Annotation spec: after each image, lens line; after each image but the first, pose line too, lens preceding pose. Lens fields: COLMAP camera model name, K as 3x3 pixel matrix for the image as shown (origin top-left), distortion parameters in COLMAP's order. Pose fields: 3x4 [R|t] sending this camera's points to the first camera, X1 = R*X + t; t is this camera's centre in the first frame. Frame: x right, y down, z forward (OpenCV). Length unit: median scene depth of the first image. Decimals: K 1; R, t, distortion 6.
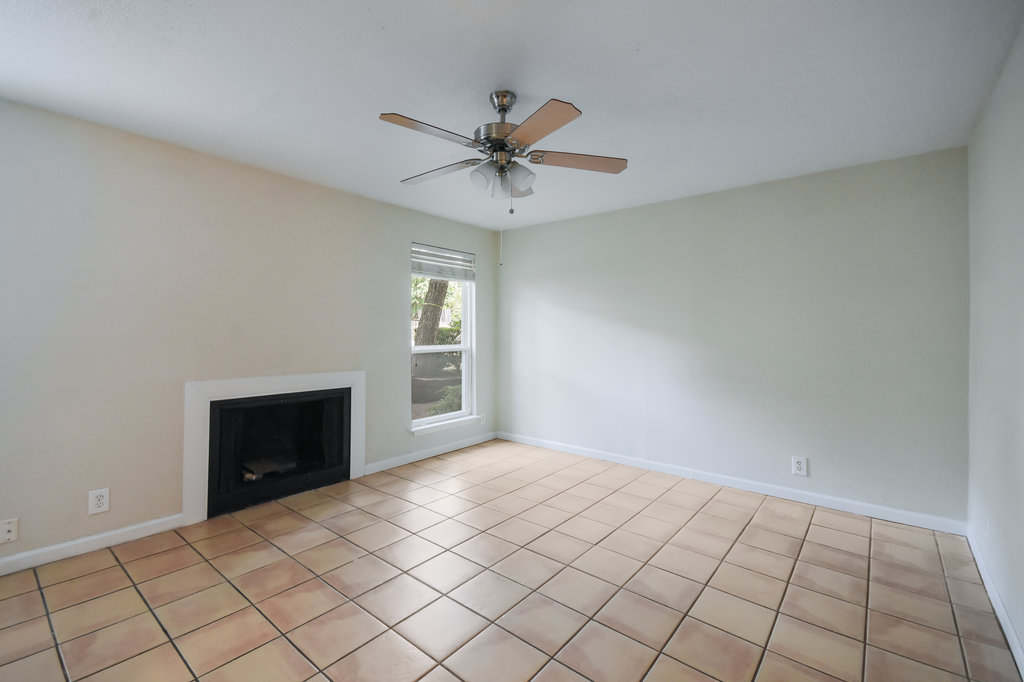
lens RADIAL K [[448.4, 0, 499.6], [0, 448.4, 334.9], [0, 0, 1]] dist [0.000571, -0.000491]
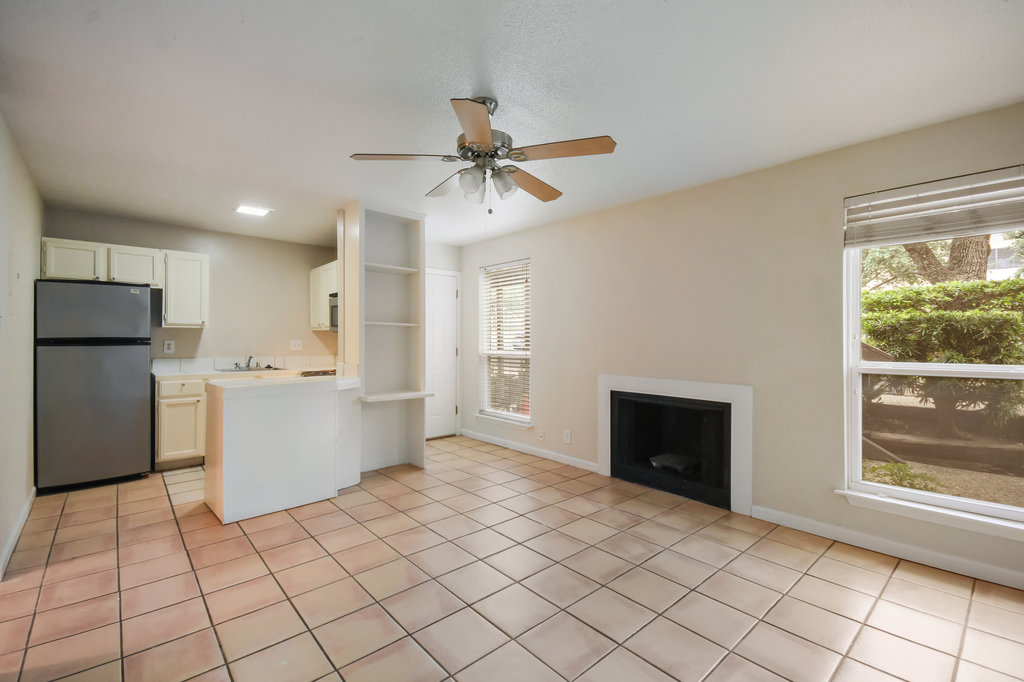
lens RADIAL K [[448.4, 0, 499.6], [0, 448.4, 334.9], [0, 0, 1]] dist [0.000571, -0.000491]
pose [[-0.164520, -0.014533, -0.986267, 0.599197], [-0.011411, 0.999853, -0.012830, 0.002617], [0.986308, 0.009144, -0.164662, 0.713838]]
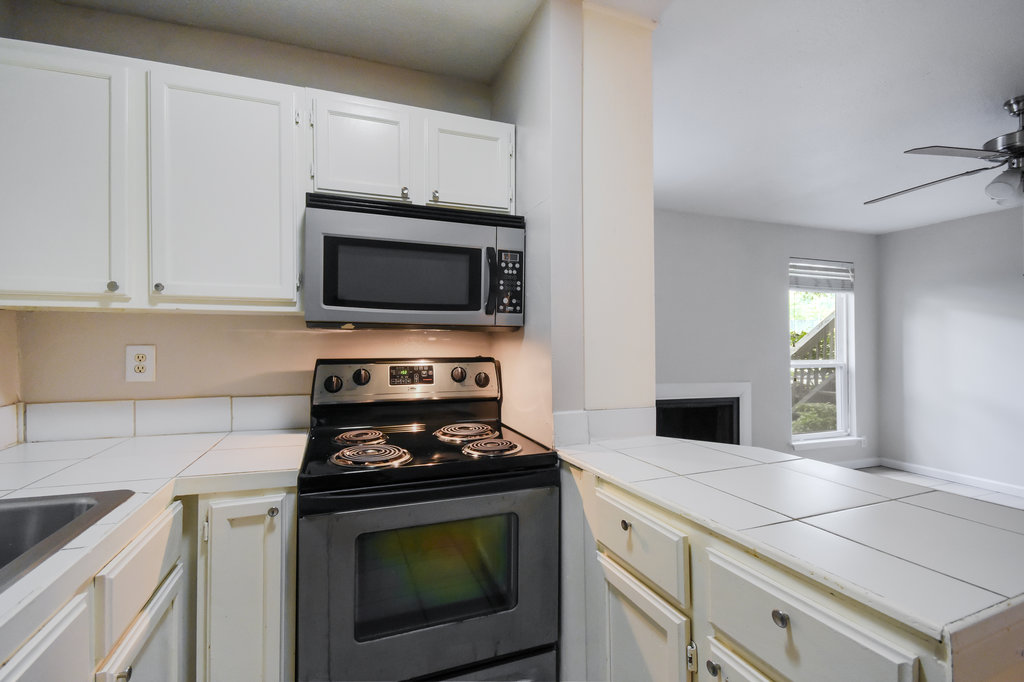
lens RADIAL K [[448.4, 0, 499.6], [0, 448.4, 334.9], [0, 0, 1]] dist [0.000571, -0.000491]
pose [[0.858379, -0.010612, -0.512906, -0.275590], [-0.007132, 0.999443, -0.032615, 0.007059], [0.512966, 0.031654, 0.857825, -0.226864]]
